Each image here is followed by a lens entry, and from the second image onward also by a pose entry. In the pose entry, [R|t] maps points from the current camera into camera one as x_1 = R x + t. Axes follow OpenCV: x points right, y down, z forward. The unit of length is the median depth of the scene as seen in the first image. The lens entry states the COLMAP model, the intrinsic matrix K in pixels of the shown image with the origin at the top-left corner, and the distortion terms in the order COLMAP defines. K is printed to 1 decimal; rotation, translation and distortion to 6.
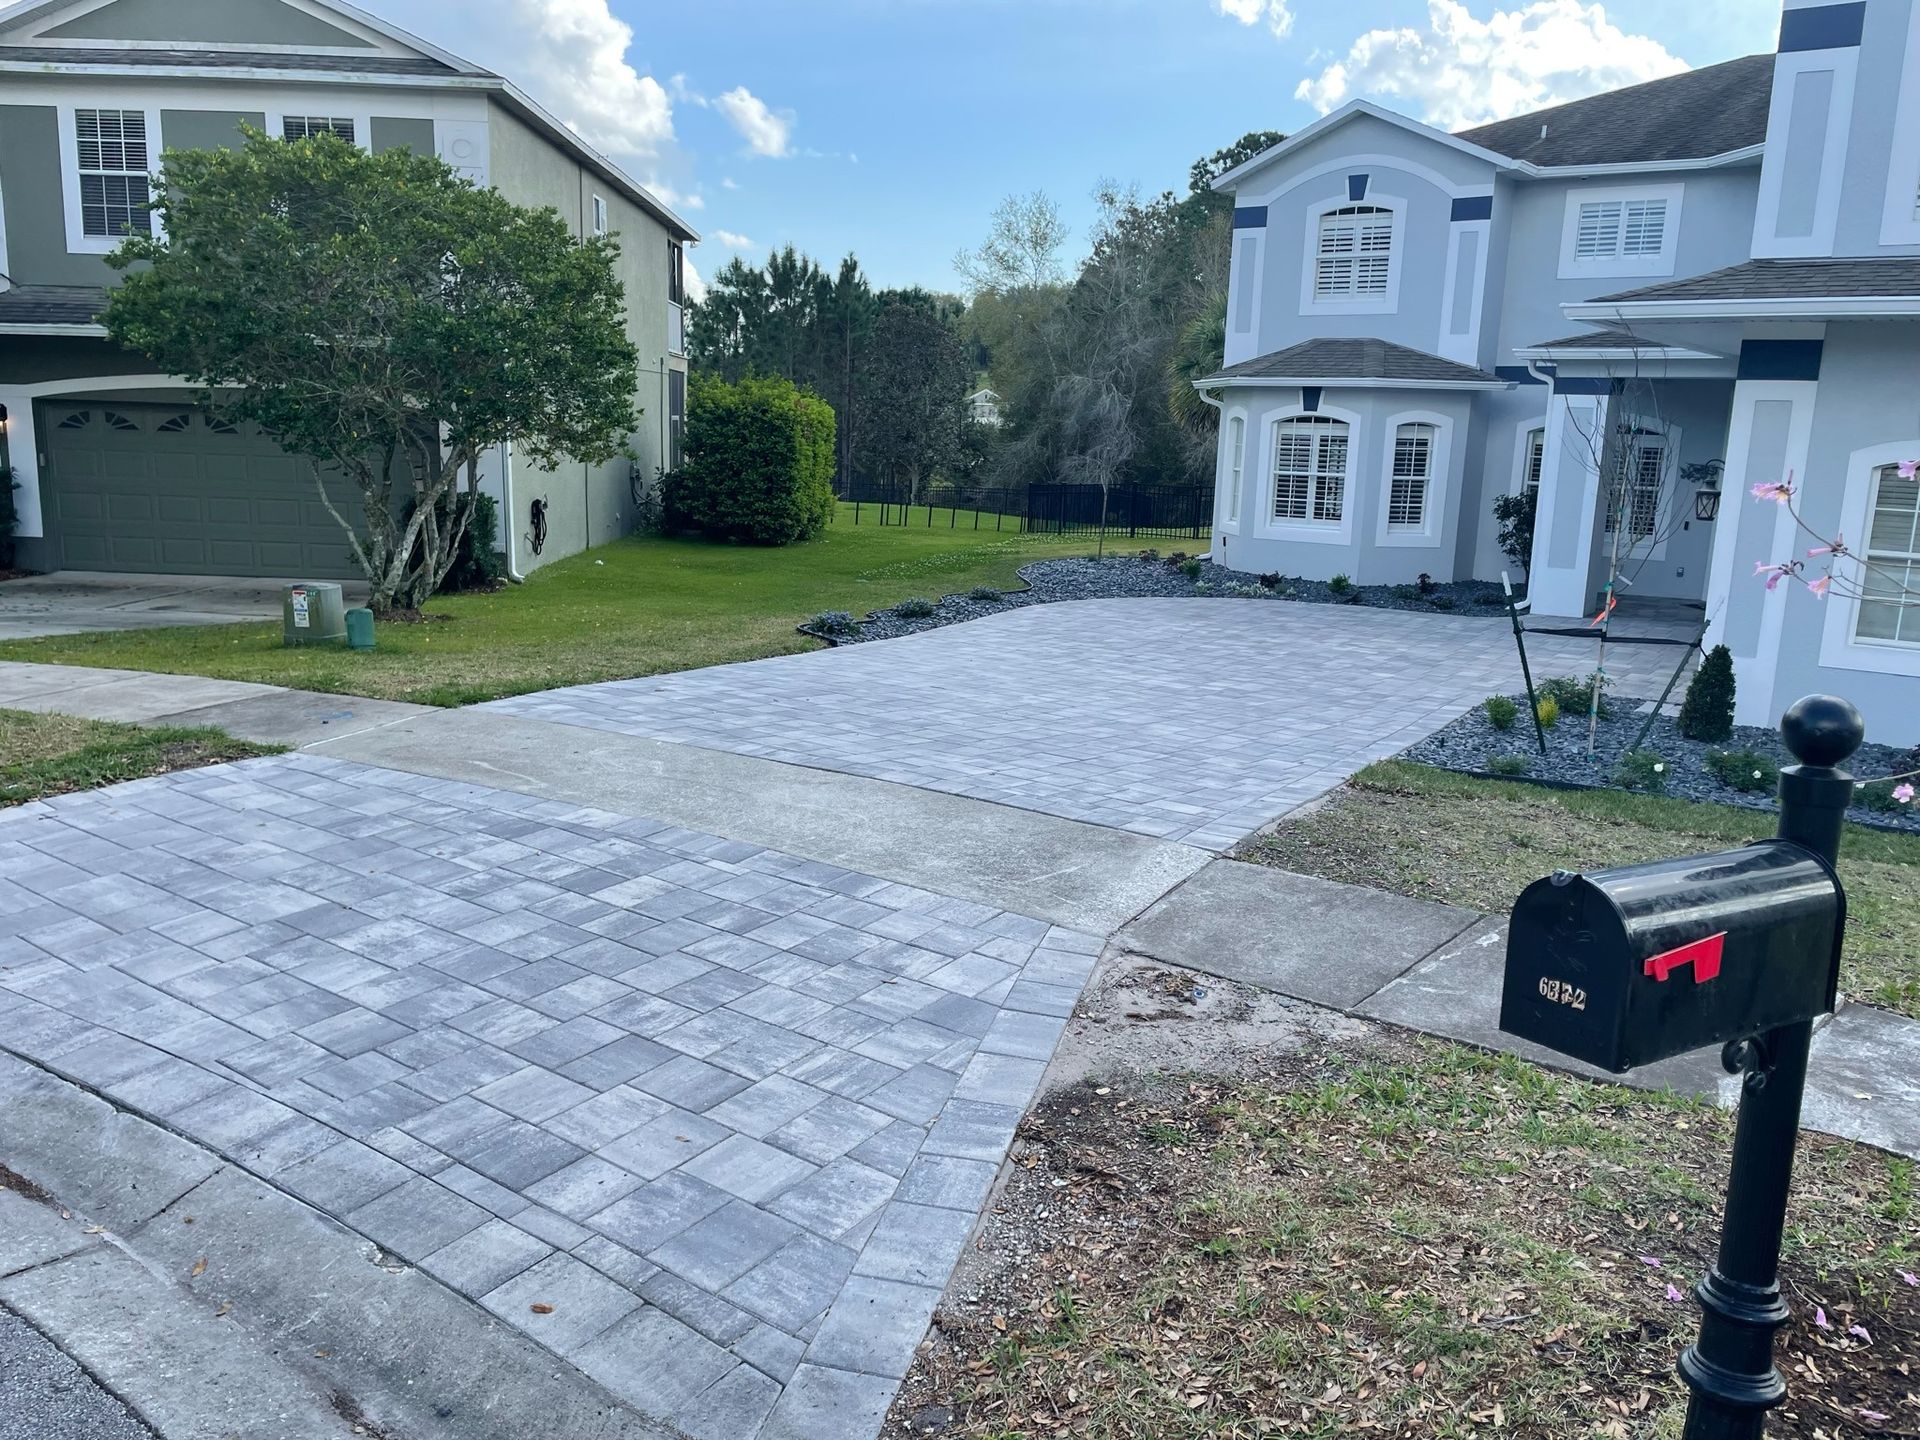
lens RADIAL K [[1440.9, 0, 954.6], [0, 1440.9, 705.9], [0, 0, 1]] dist [0.097577, -0.128507]
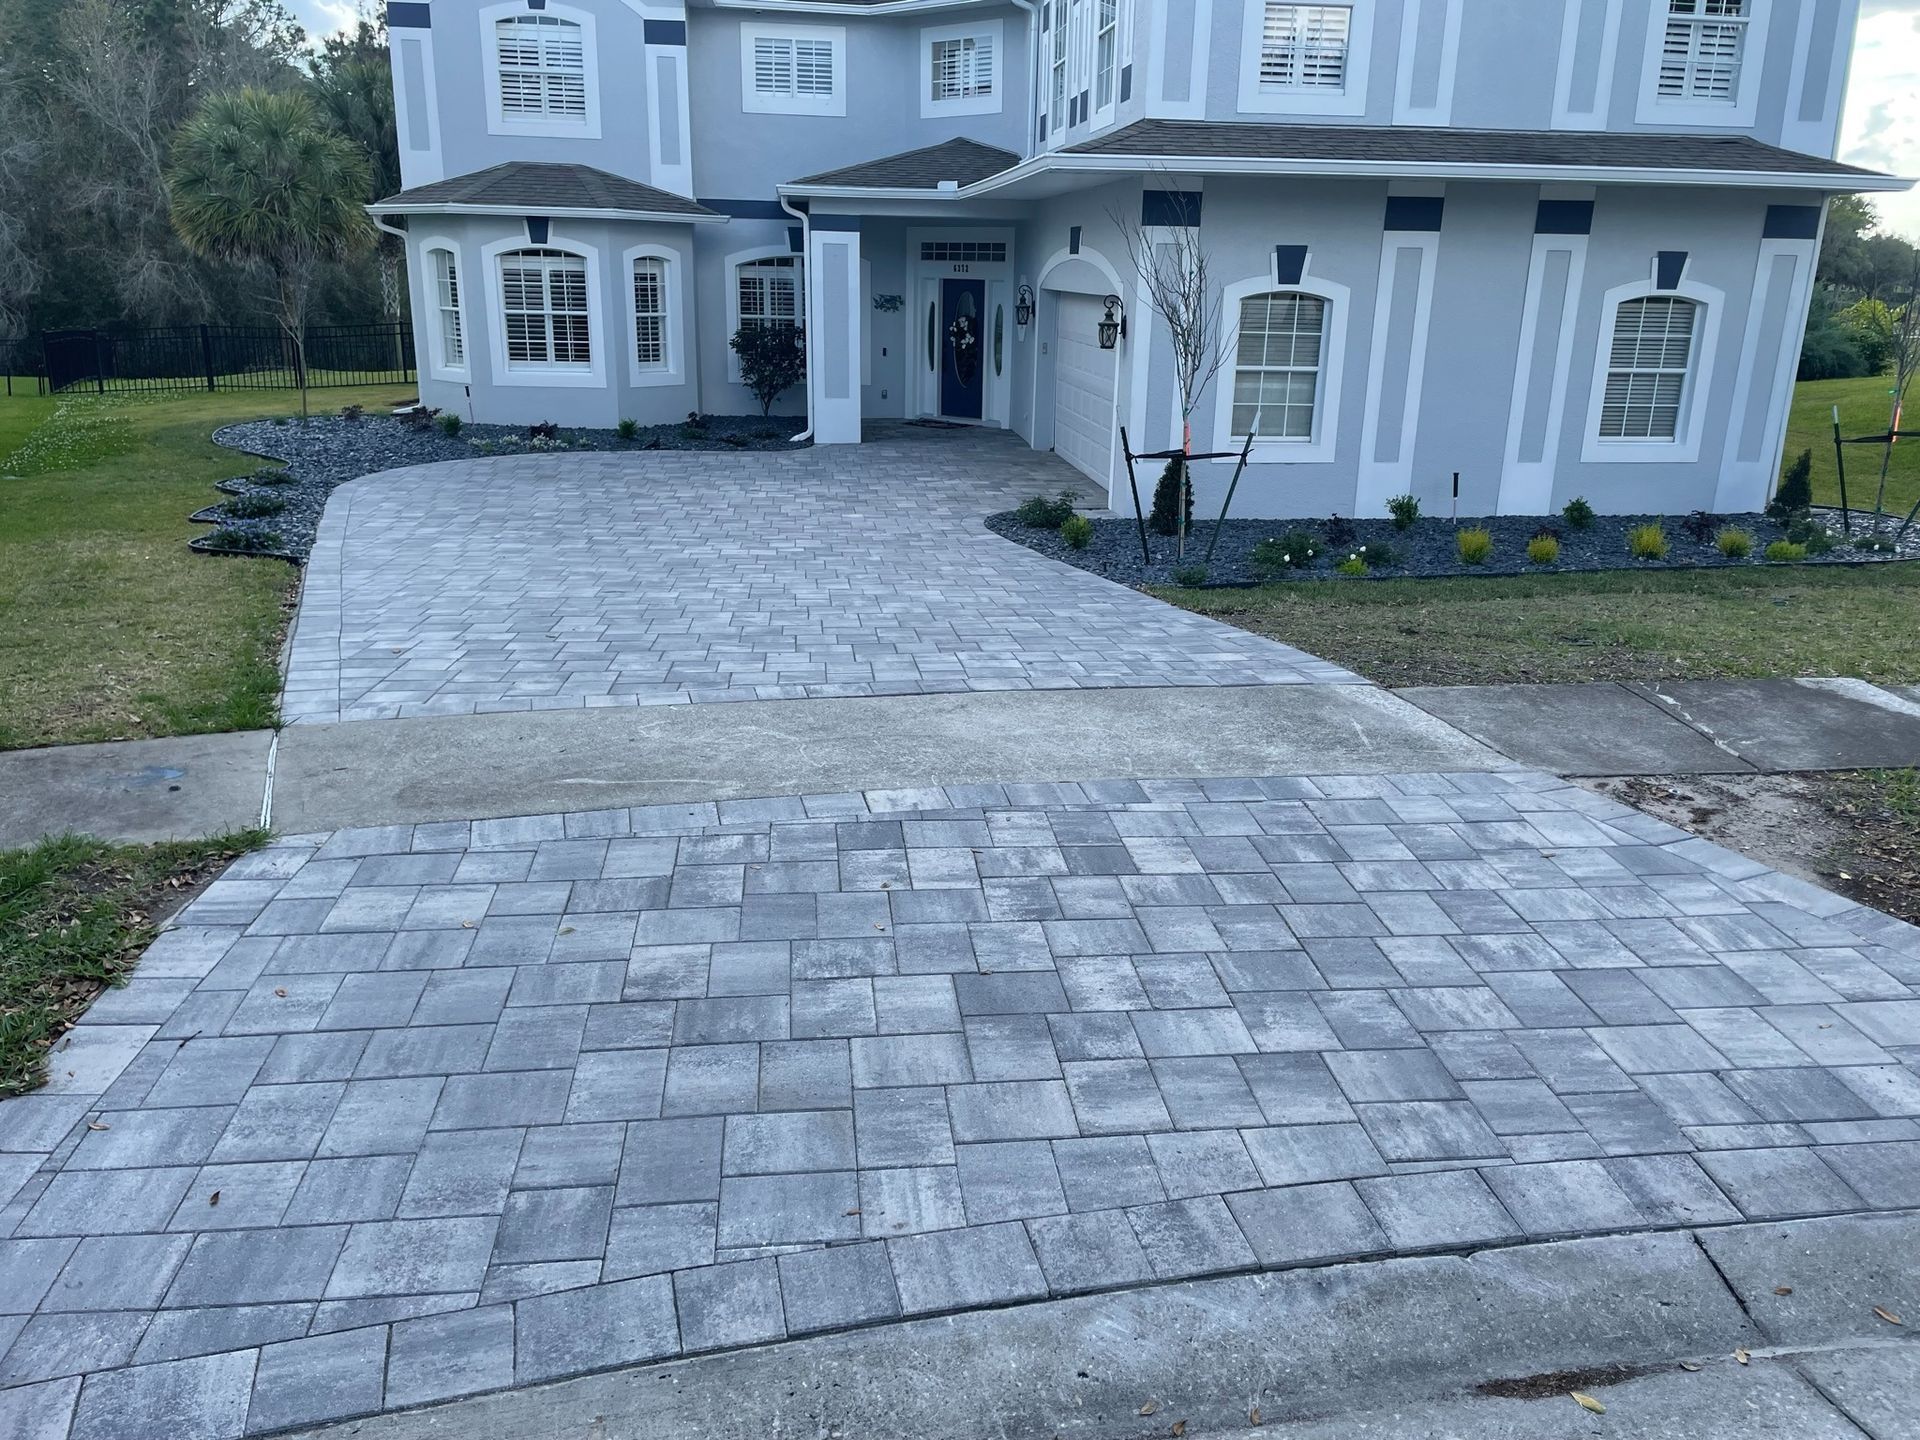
lens RADIAL K [[1440.9, 0, 954.6], [0, 1440.9, 705.9], [0, 0, 1]] dist [0.097577, -0.128507]
pose [[0.734999, -0.211688, 0.644177, -0.813507], [0.136411, 0.976758, 0.165336, -0.115276], [-0.664205, -0.033649, 0.746793, 0.414803]]
